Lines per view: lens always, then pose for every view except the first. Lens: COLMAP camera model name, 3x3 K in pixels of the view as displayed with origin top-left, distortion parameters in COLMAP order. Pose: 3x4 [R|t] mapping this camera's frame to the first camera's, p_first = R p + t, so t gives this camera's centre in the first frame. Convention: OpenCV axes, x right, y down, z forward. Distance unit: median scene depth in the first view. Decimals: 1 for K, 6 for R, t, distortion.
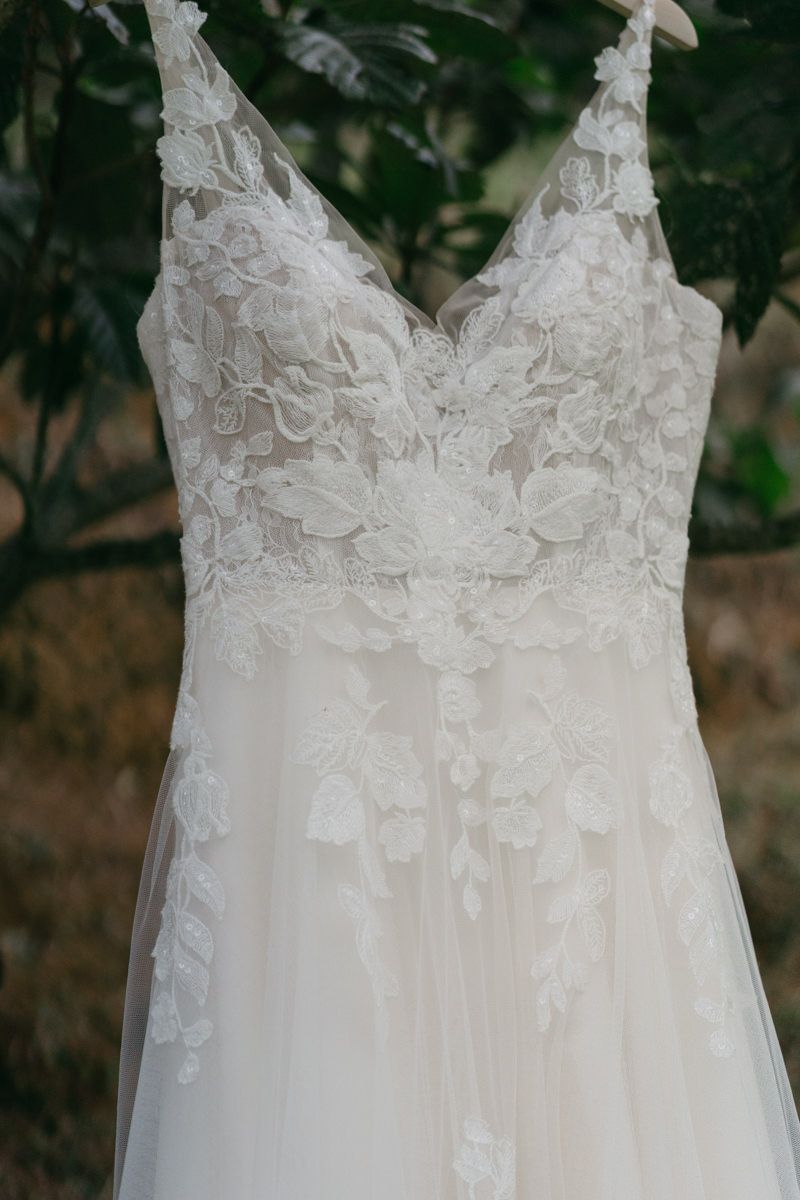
lens RADIAL K [[2161.5, 0, 402.5], [0, 2161.5, 636.5], [0, 0, 1]] dist [0.018026, -0.123464]
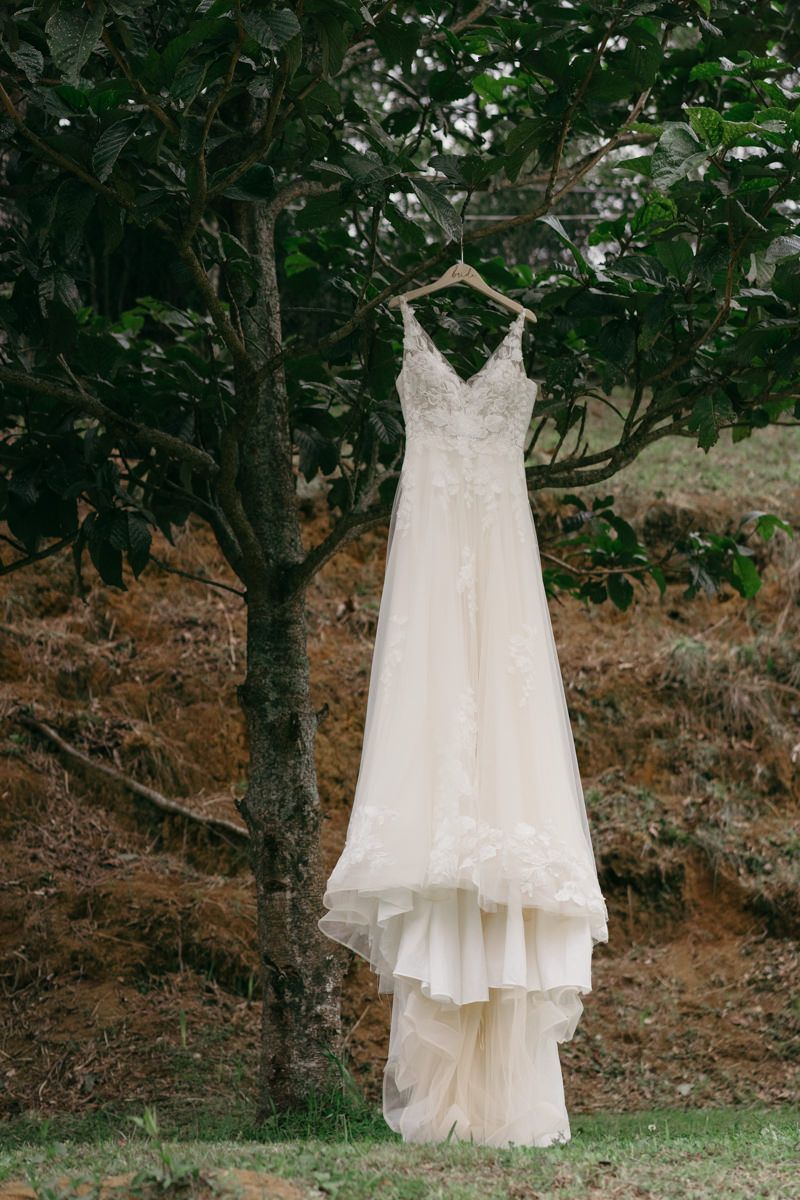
lens RADIAL K [[2161.5, 0, 402.5], [0, 2161.5, 636.5], [0, 0, 1]] dist [0.018026, -0.123464]
pose [[0.998230, 0.033342, -0.049244, 0.116626], [-0.040029, 0.989093, -0.141748, 0.962621], [0.043981, 0.143469, 0.988677, -3.155485]]
